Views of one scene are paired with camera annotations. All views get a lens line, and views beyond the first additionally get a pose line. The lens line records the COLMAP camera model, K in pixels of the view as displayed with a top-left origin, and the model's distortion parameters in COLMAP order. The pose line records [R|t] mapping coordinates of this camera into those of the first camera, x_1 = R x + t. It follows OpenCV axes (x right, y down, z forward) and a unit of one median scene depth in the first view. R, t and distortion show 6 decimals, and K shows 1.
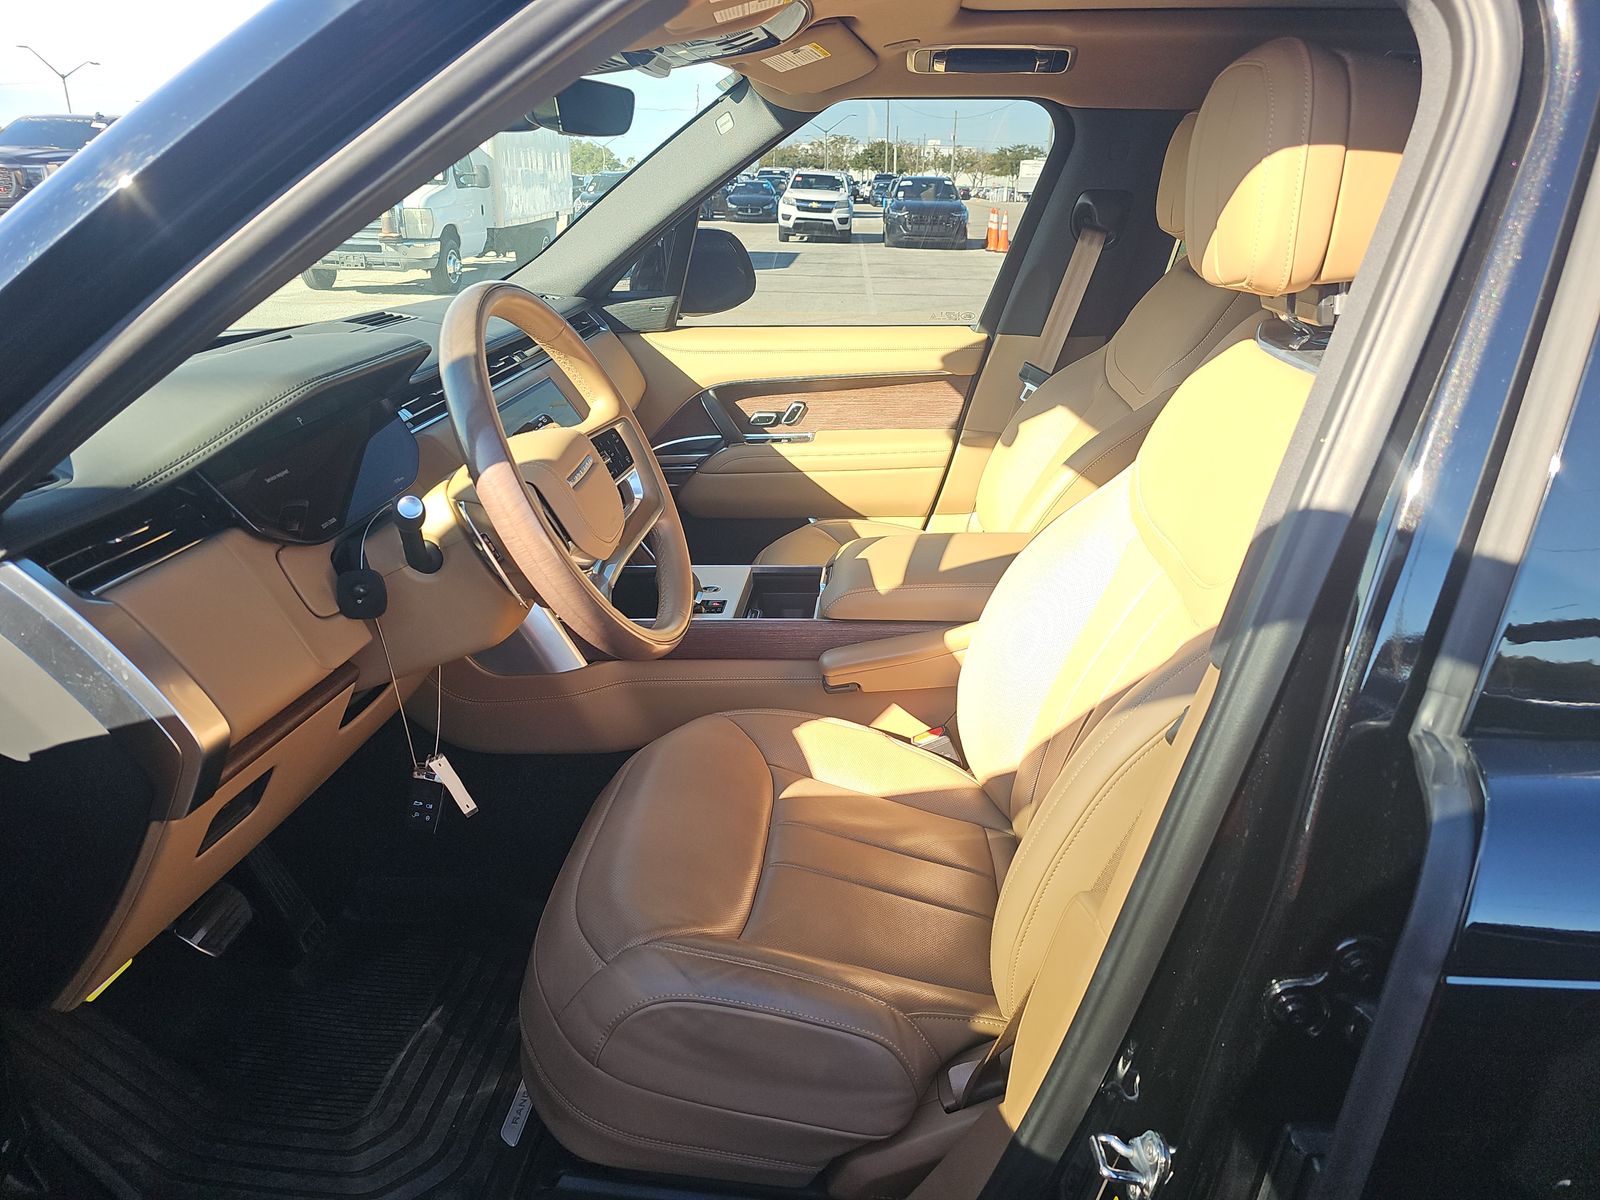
lens RADIAL K [[1047.5, 0, 790.0], [0, 1047.5, 598.1], [0, 0, 1]] dist [0.039438, -0.026647]
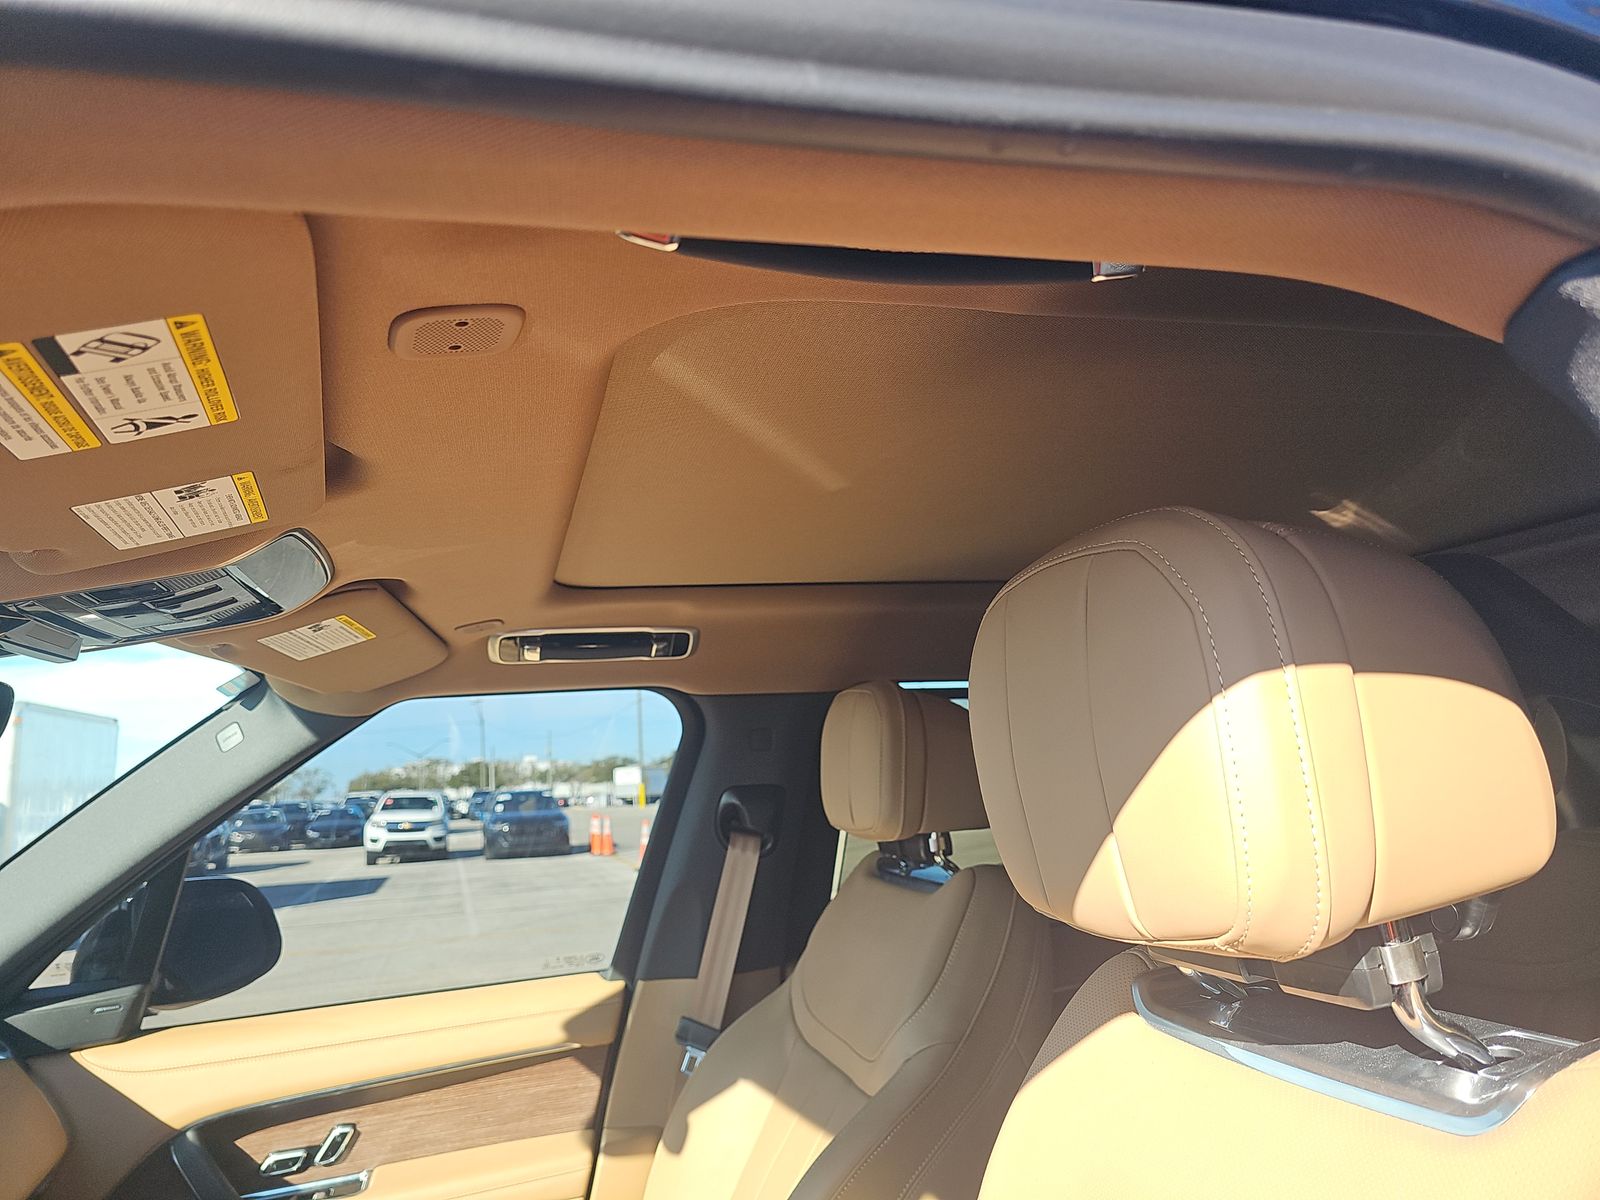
lens RADIAL K [[1047.5, 0, 798.2], [0, 1047.5, 596.2], [0, 0, 1]] dist [0.039438, -0.026647]
pose [[0.929988, -0.001897, 0.367584, 0.028891], [0.196325, 0.847980, -0.492327, -0.086382], [-0.310770, 0.530025, 0.788984, 0.223396]]
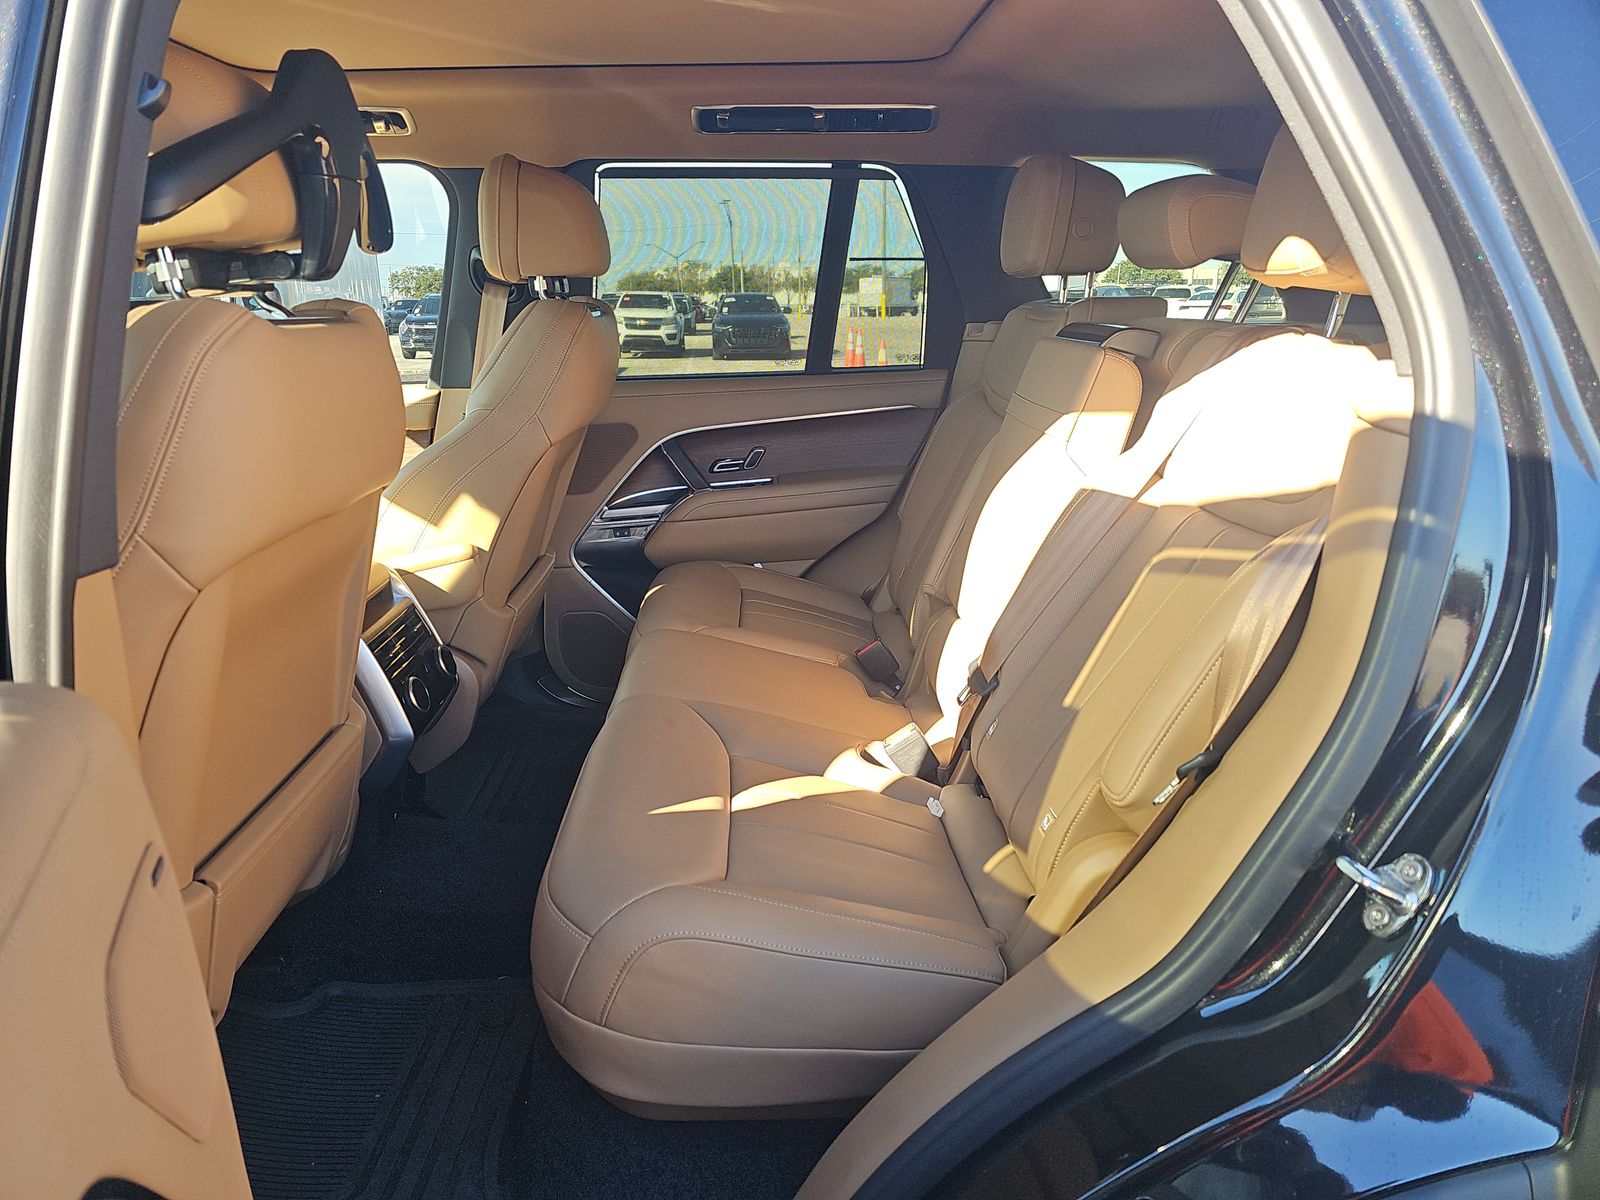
lens RADIAL K [[1047.5, 0, 795.5], [0, 1047.5, 610.6], [0, 0, 1]] dist [0.039438, -0.026647]
pose [[0.991652, -0.063070, 0.112466, 0.370238], [0.073261, 0.993341, -0.088914, 0.074255], [-0.106109, 0.096411, 0.989669, -0.032269]]
